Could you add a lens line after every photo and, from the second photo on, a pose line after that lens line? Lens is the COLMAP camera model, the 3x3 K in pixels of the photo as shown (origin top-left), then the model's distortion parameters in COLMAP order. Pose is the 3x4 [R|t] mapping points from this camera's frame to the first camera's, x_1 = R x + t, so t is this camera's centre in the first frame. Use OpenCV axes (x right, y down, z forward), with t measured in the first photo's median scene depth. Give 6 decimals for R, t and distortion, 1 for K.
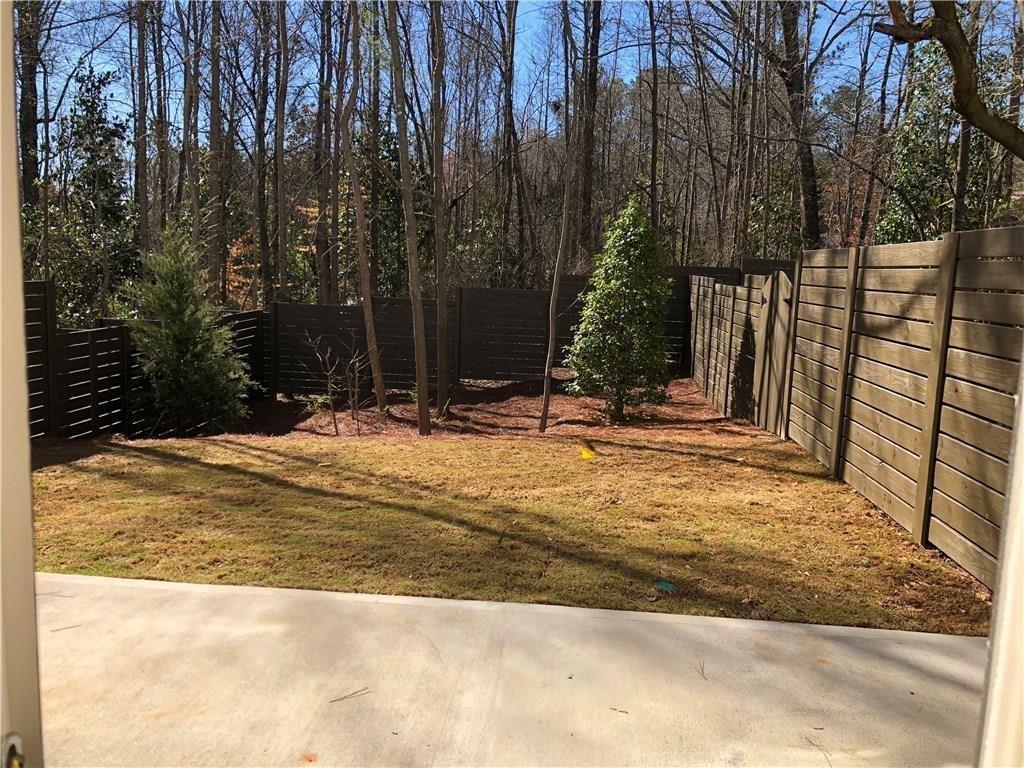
lens RADIAL K [[829.5, 0, 523.0], [0, 829.5, 364.7], [0, 0, 1]] dist [0.027784, -0.051951]
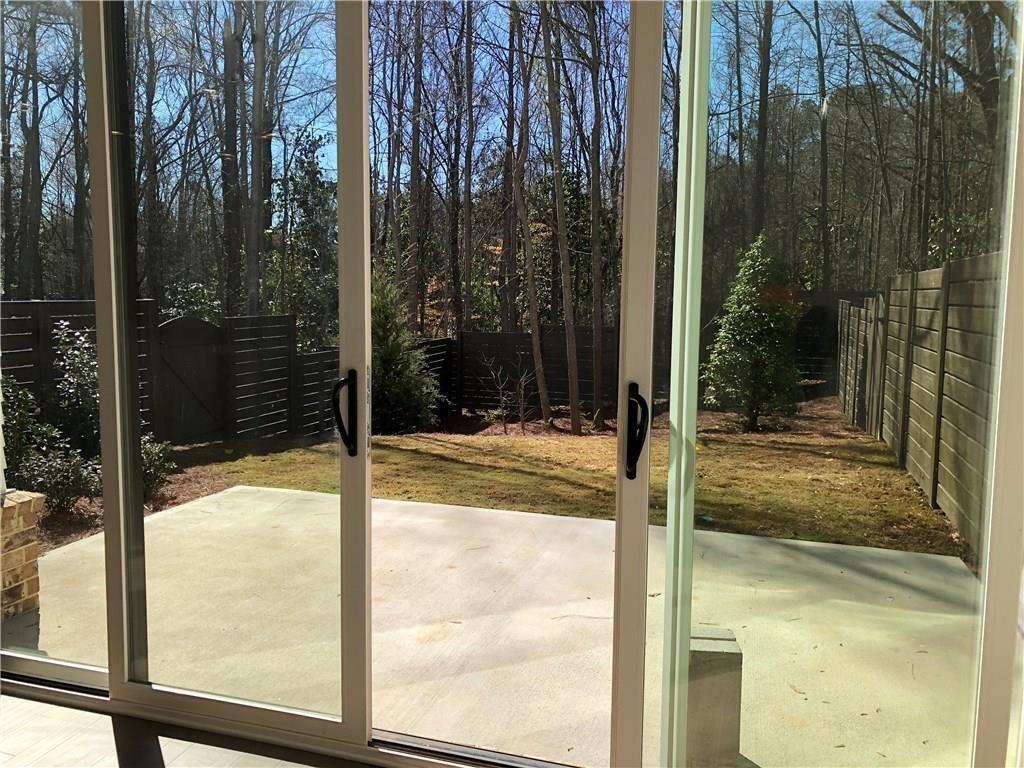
lens RADIAL K [[829.5, 0, 513.1], [0, 829.5, 383.5], [0, 0, 1]] dist [0.027784, -0.051951]
pose [[0.972095, 0.001629, -0.234580, 0.064735], [-0.005083, 0.999887, -0.014123, 0.021056], [0.234531, 0.014921, 0.971994, -0.159515]]
